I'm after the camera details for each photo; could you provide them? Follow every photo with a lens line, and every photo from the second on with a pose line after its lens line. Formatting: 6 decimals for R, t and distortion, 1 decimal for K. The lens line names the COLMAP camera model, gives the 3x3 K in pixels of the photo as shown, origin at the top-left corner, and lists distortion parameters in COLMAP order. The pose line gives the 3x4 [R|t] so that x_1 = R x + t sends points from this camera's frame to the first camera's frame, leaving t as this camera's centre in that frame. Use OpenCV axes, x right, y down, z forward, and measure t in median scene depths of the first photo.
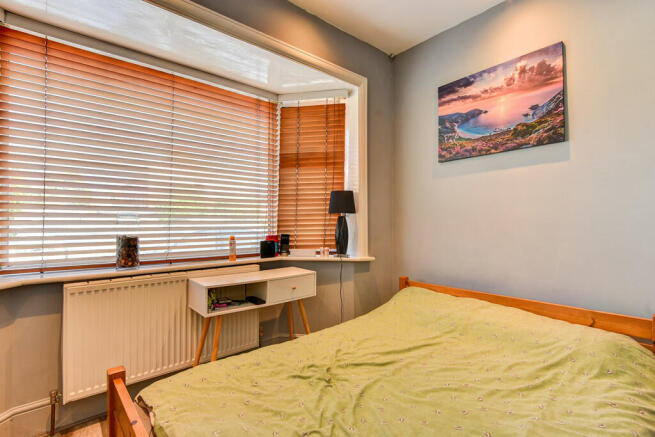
lens RADIAL K [[311.4, 0, 329.1], [0, 311.4, 218.5], [0, 0, 1]] dist [0.001351, -0.002920]
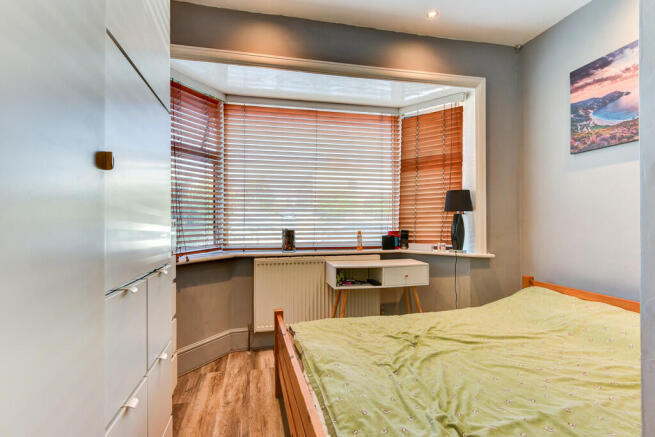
lens RADIAL K [[311.4, 0, 322.1], [0, 311.4, 216.6], [0, 0, 1]] dist [0.001351, -0.002920]
pose [[0.878673, -0.005825, -0.477389, 0.161404], [0.006801, 0.999977, 0.000316, -0.002169], [0.477376, -0.003524, 0.878692, -0.175753]]
